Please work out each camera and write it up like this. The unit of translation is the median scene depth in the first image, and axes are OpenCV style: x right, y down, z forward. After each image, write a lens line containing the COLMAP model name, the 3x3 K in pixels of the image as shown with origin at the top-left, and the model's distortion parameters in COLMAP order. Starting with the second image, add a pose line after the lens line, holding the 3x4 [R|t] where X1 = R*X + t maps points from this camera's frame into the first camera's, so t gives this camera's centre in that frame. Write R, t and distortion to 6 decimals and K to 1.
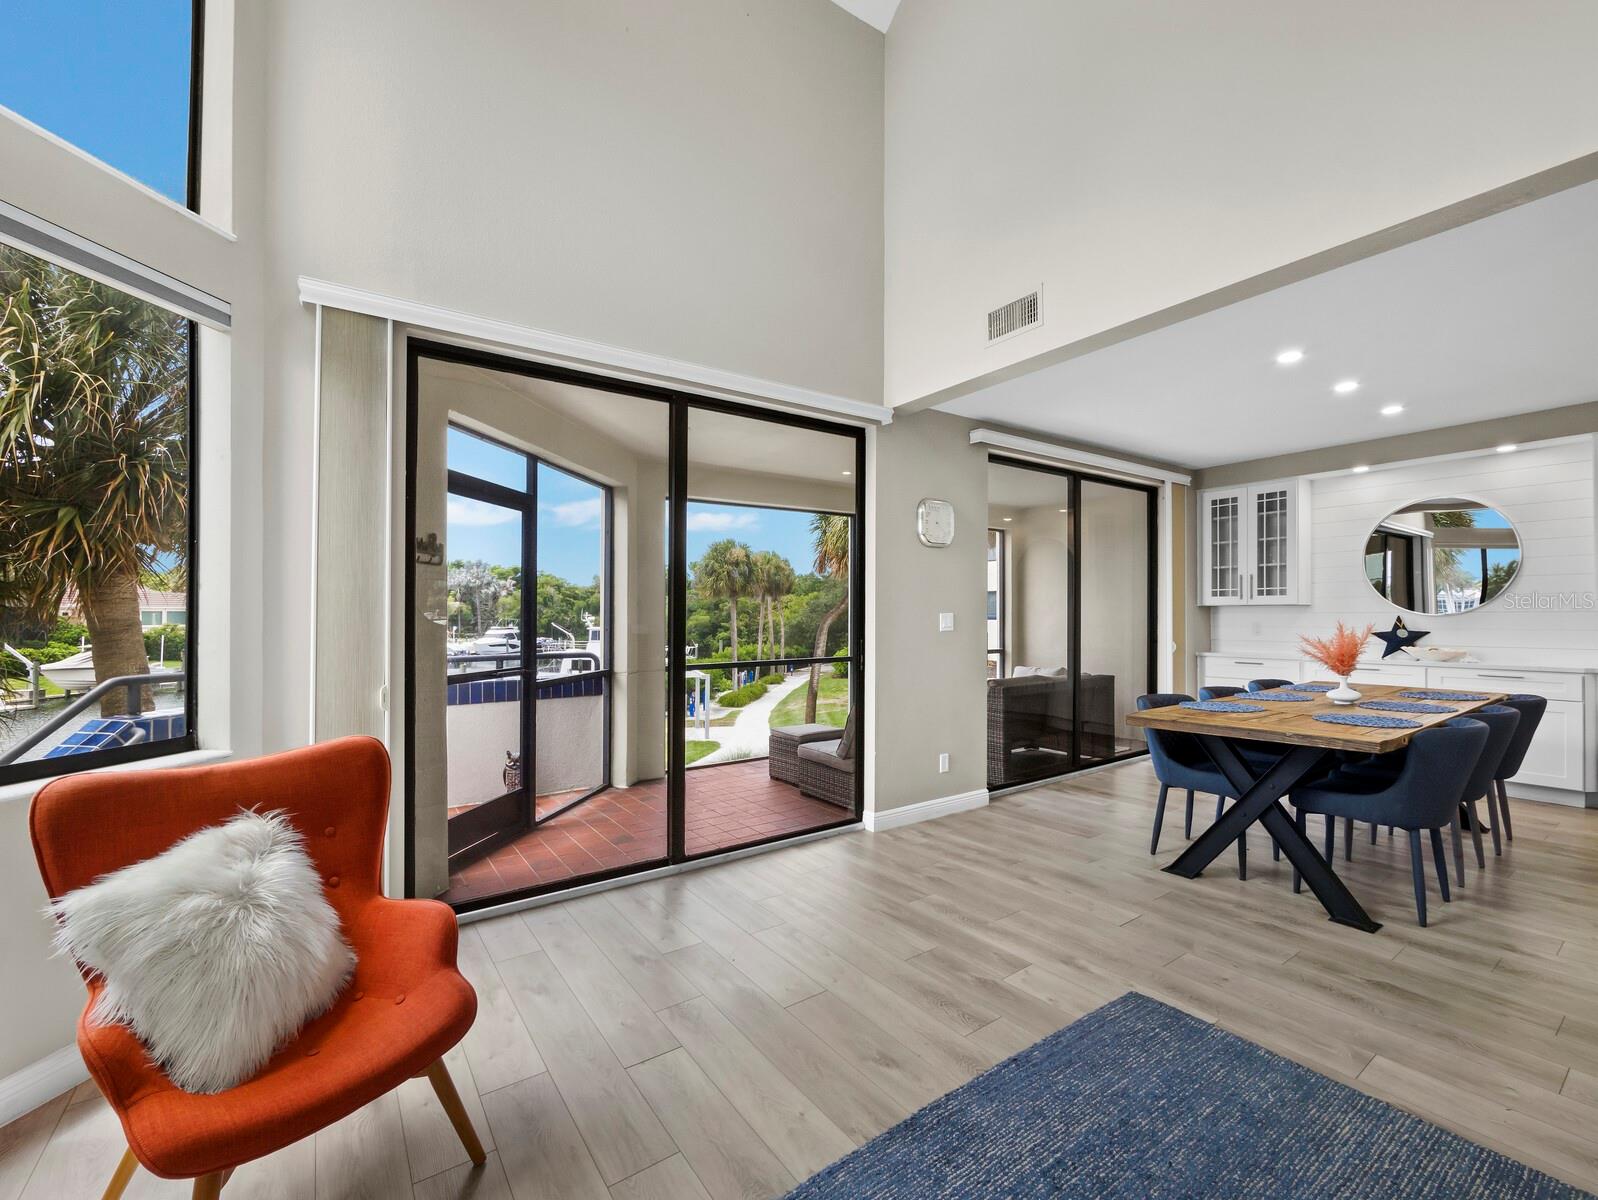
lens RADIAL K [[691.4, 0, 799.0], [0, 691.4, 600.0], [0, 0, 1]] dist [0.015618, 0.000072]
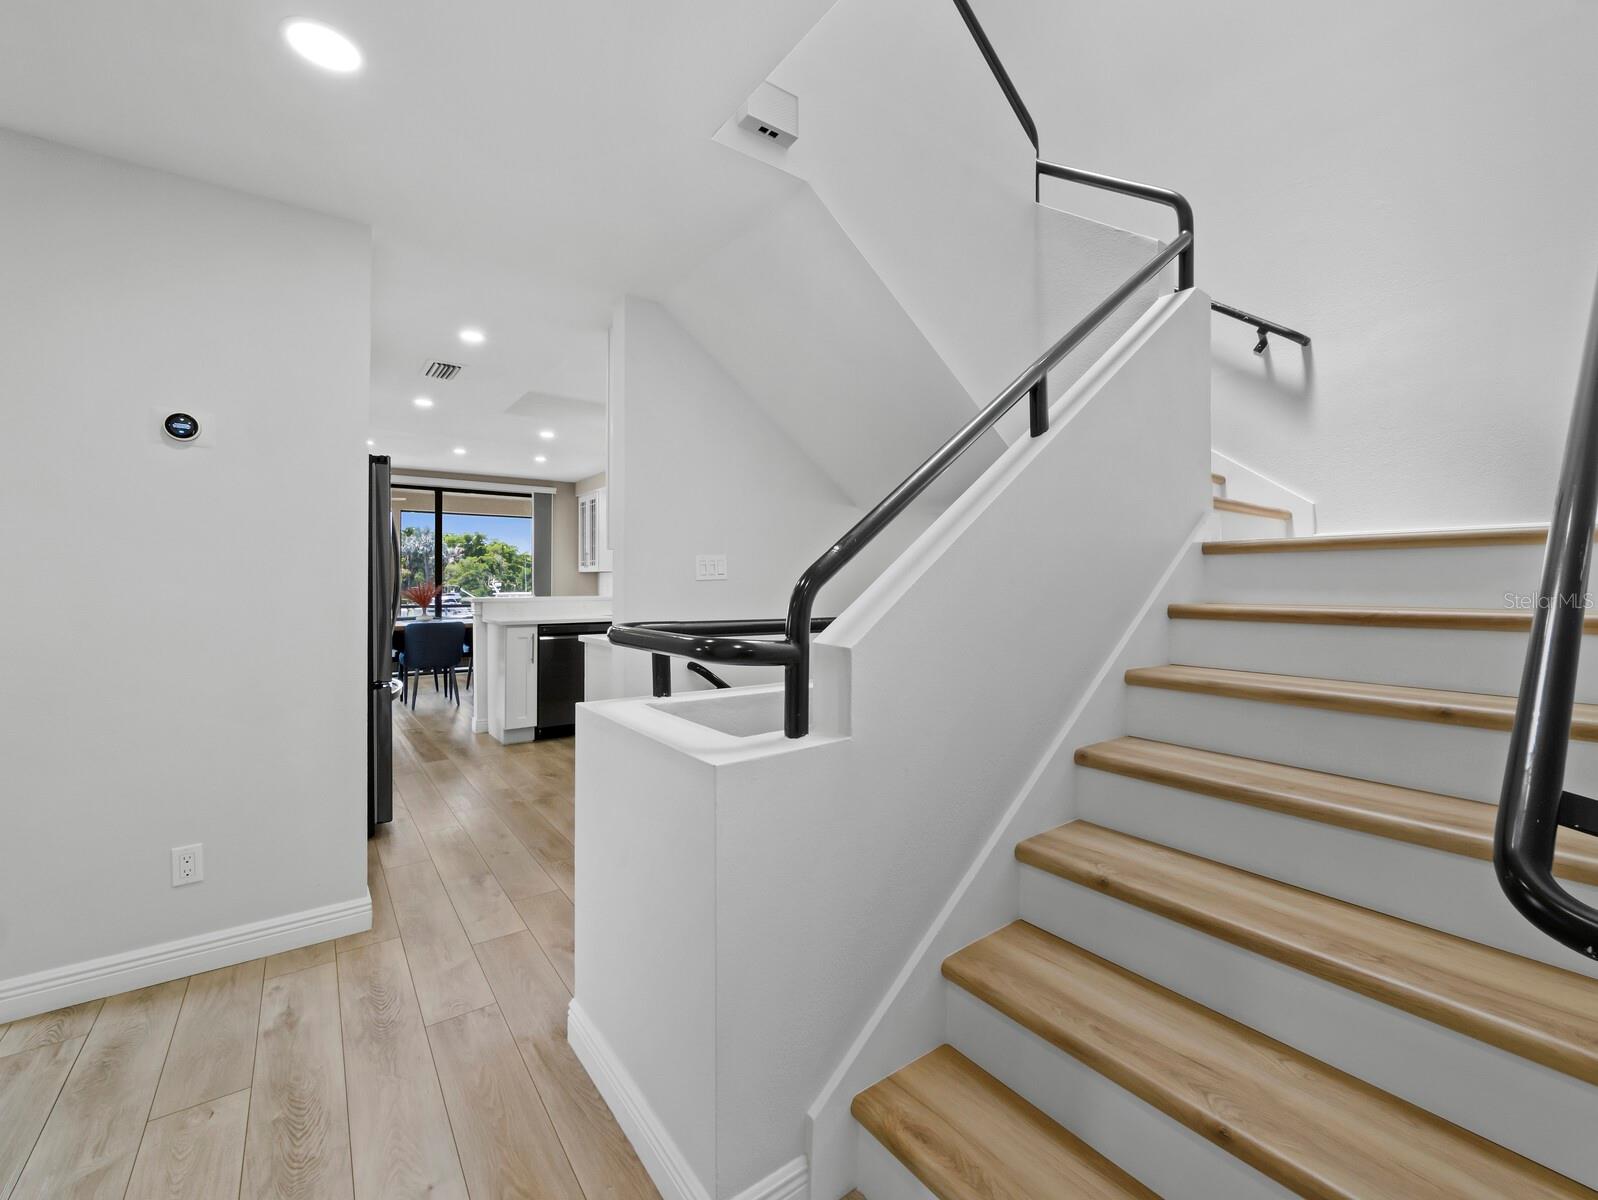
lens RADIAL K [[691.4, 0, 799.0], [0, 691.4, 600.0], [0, 0, 1]] dist [0.015618, 0.000072]
pose [[0.999900, 0.007835, 0.011792, 0.195862], [-0.008341, 0.999020, 0.043460, -0.000117], [-0.011440, -0.043554, 0.998986, -0.100266]]
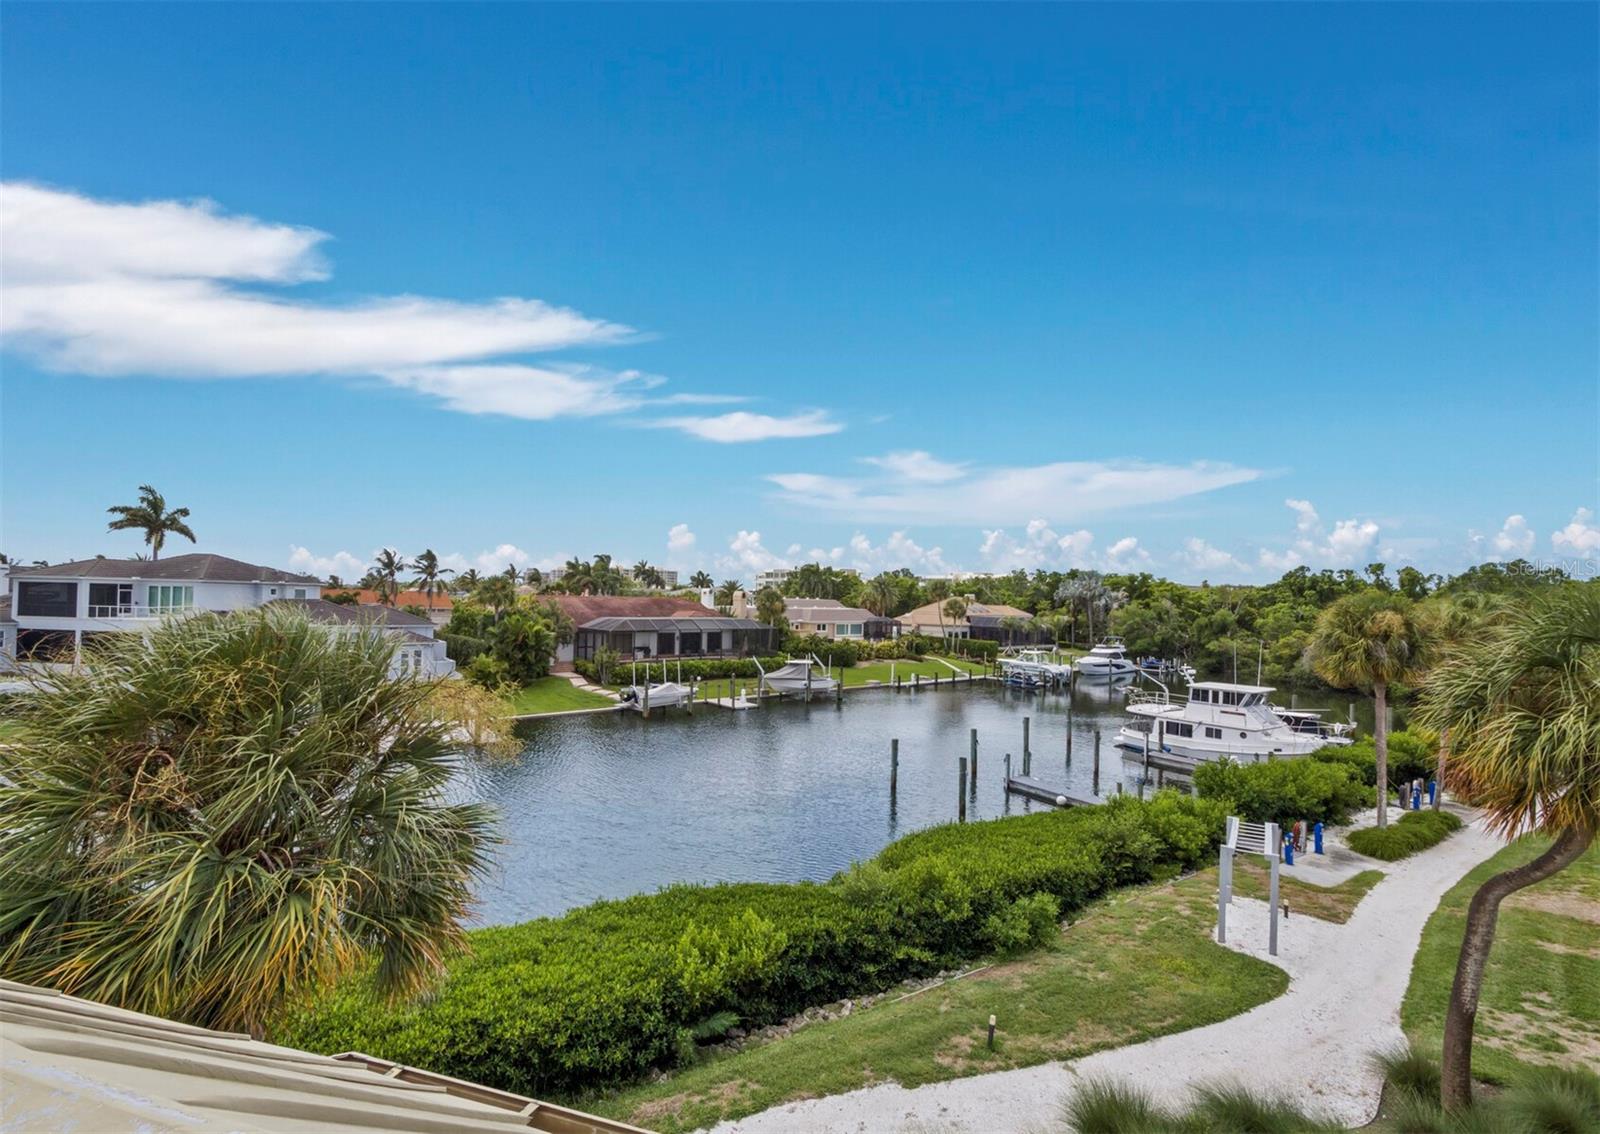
lens RADIAL K [[665.1, 0, 800.0], [0, 665.1, 567.0], [0, 0, 1]] dist [0.000568, -0.000035]
pose [[0.630852, -0.006341, -0.775877, 0.051923], [-0.013328, 0.999731, -0.019007, -0.098862], [0.775789, 0.022331, 0.630597, 0.156338]]
